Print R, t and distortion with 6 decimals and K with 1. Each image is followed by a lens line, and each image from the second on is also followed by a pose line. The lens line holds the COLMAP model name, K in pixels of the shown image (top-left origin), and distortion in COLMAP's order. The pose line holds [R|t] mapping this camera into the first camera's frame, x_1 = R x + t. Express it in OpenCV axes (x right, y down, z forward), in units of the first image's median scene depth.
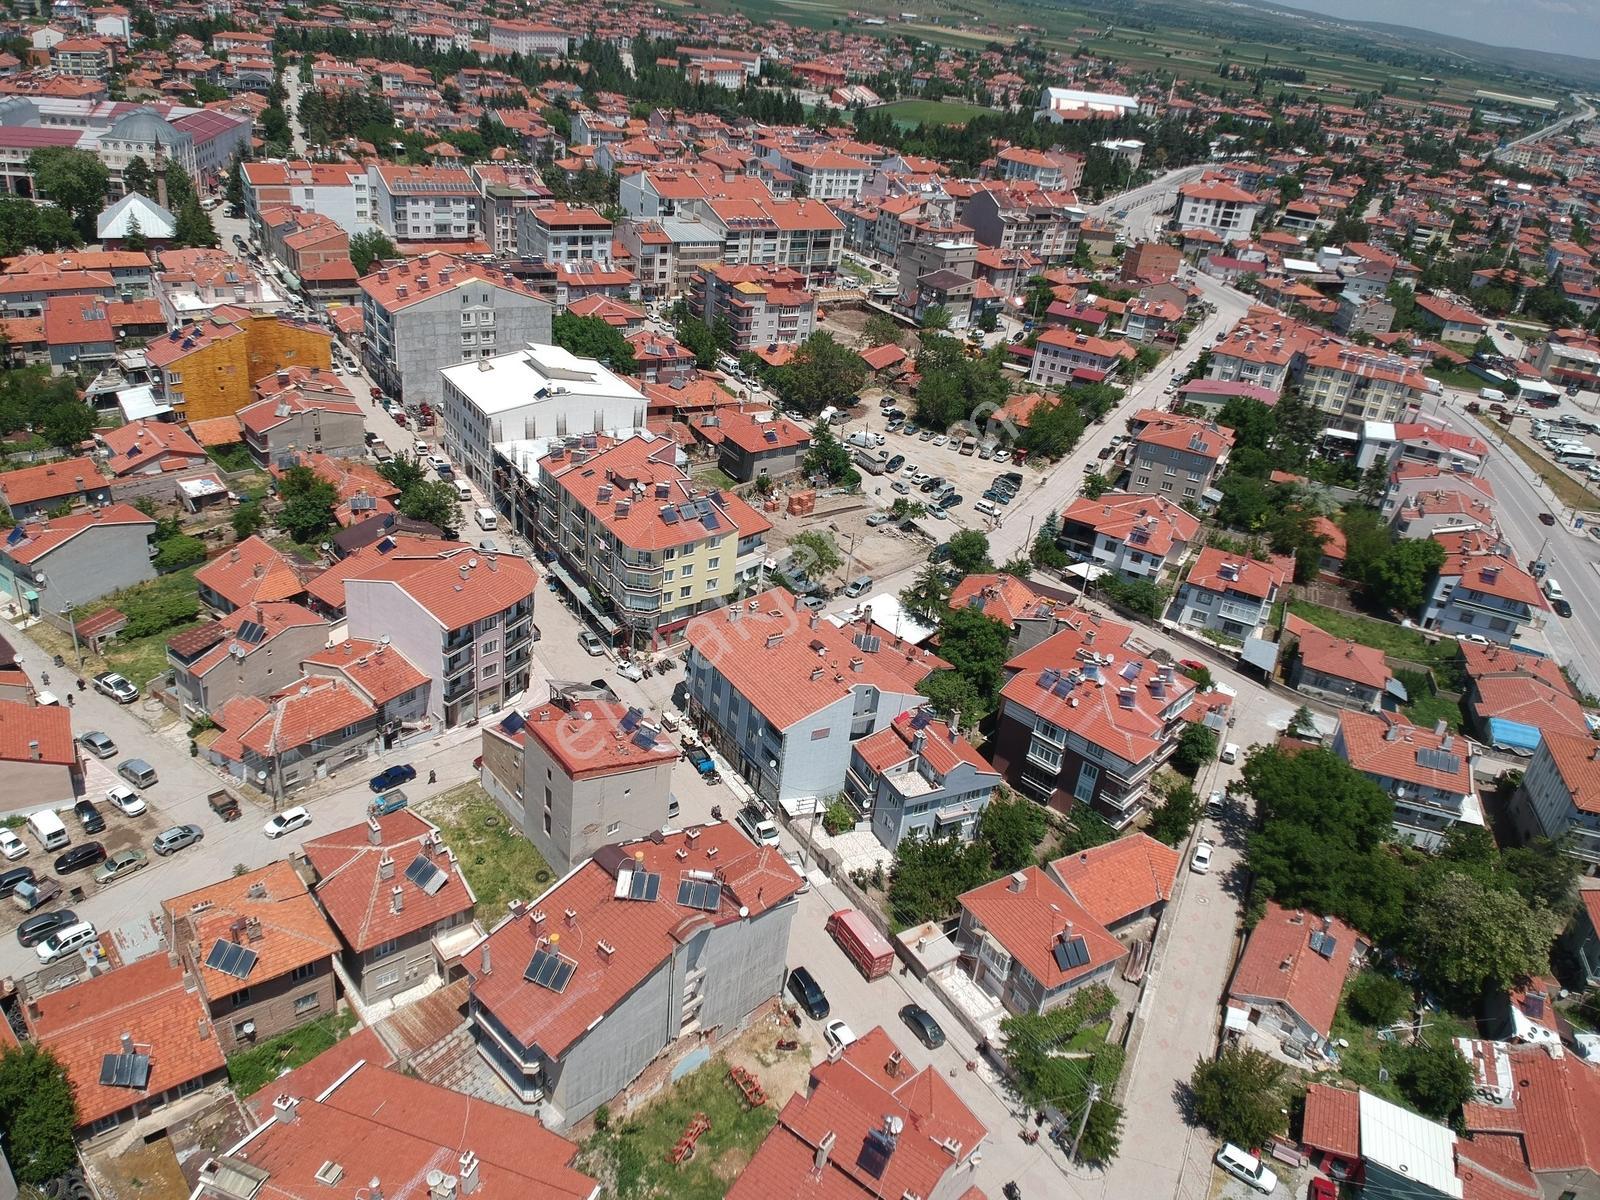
lens RADIAL K [[1189.7, 0, 797.2], [0, 1189.7, 592.6], [0, 0, 1]] dist [0.099805, -0.180614]
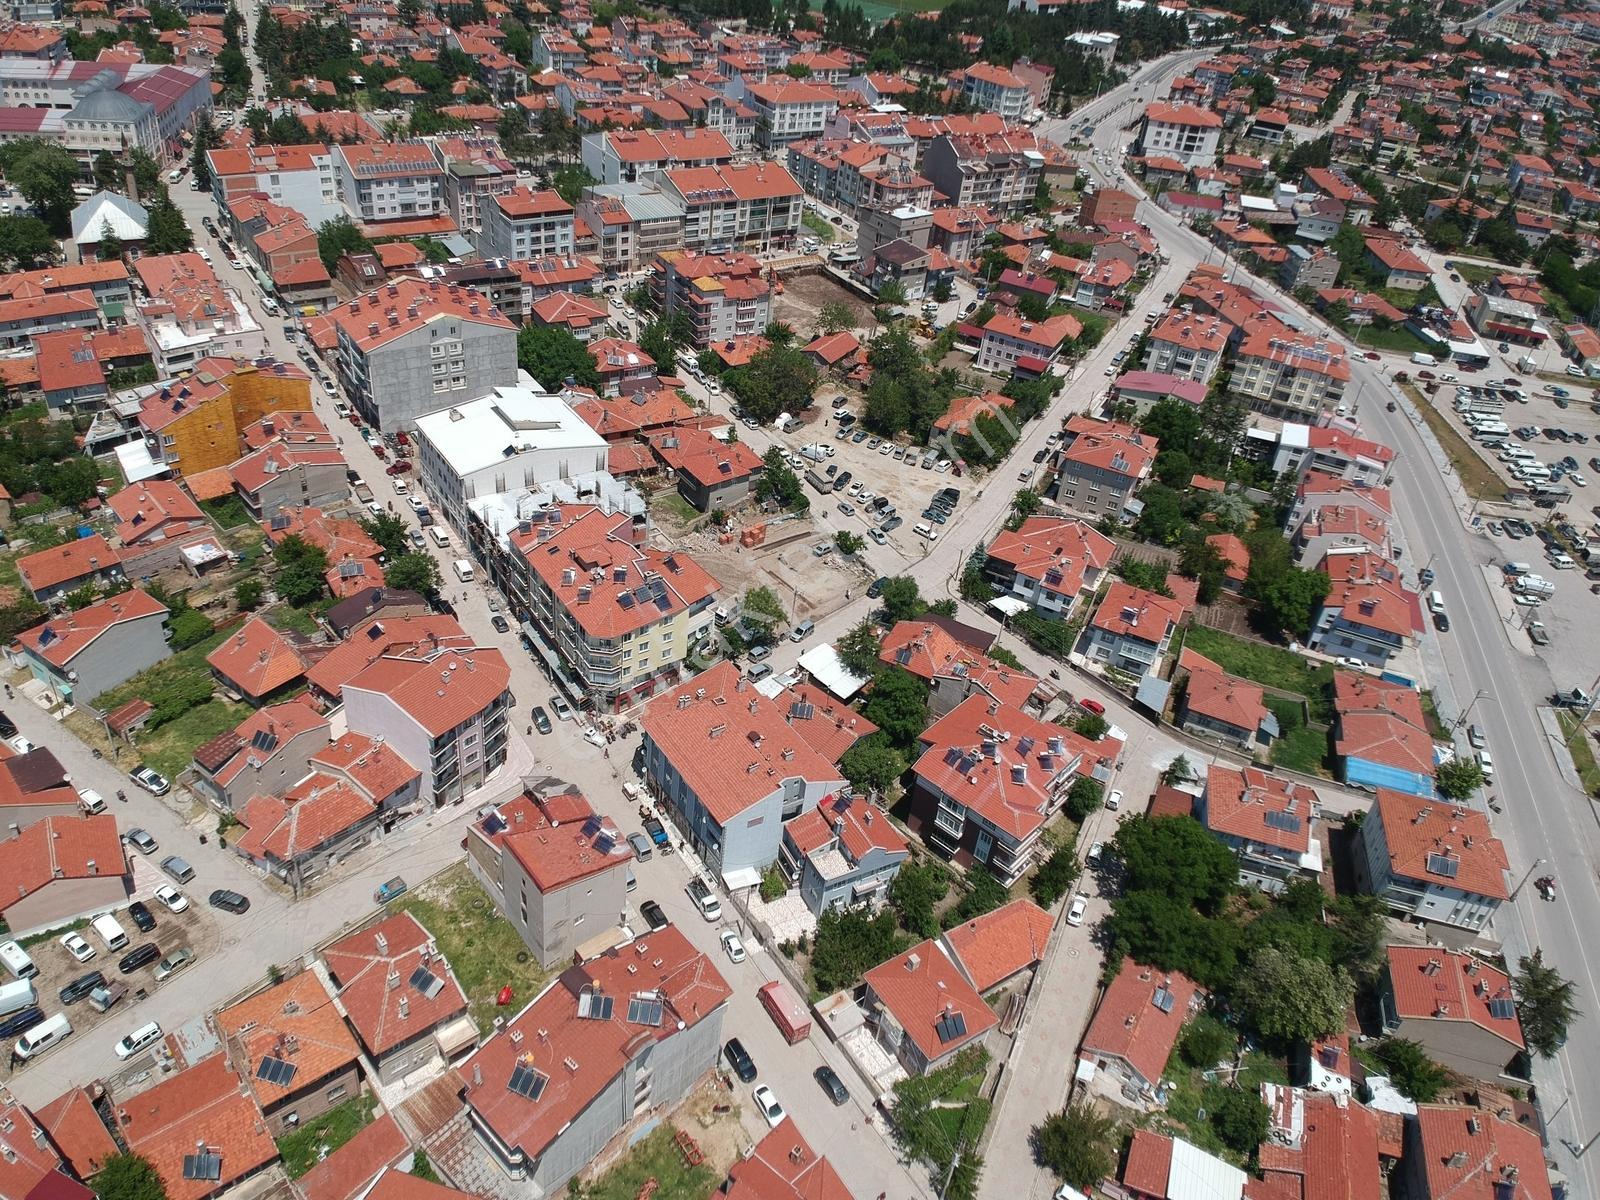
lens RADIAL K [[1189.7, 0, 797.2], [0, 1189.7, 592.6], [0, 0, 1]] dist [0.099805, -0.180614]
pose [[0.999883, -0.012849, 0.008282, 0.030934], [0.011633, 0.991031, 0.133125, -0.149629], [-0.009918, -0.133013, 0.991065, -0.080604]]
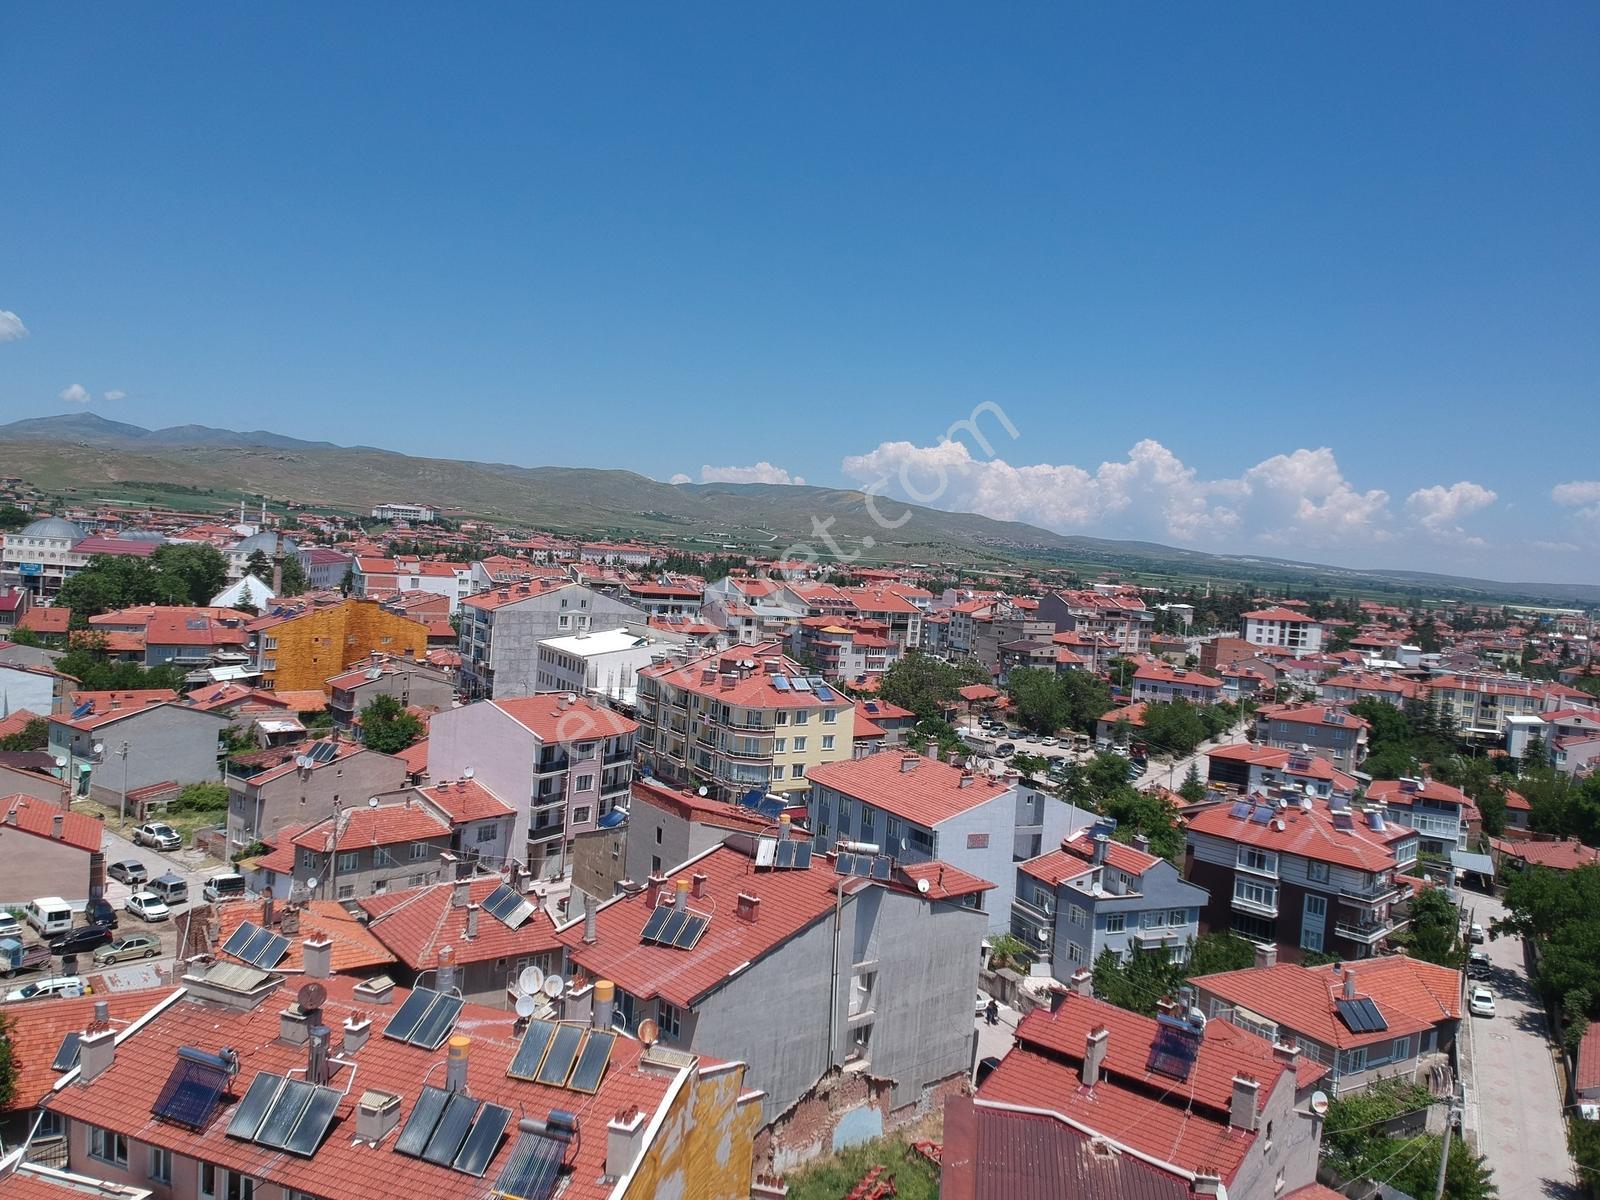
lens RADIAL K [[1189.7, 0, 797.2], [0, 1189.7, 592.6], [0, 0, 1]] dist [0.099805, -0.180614]
pose [[0.998590, -0.035104, -0.039824, -0.037713], [0.014075, 0.898387, -0.438980, 0.185589], [0.051187, 0.437801, 0.897614, 0.099433]]
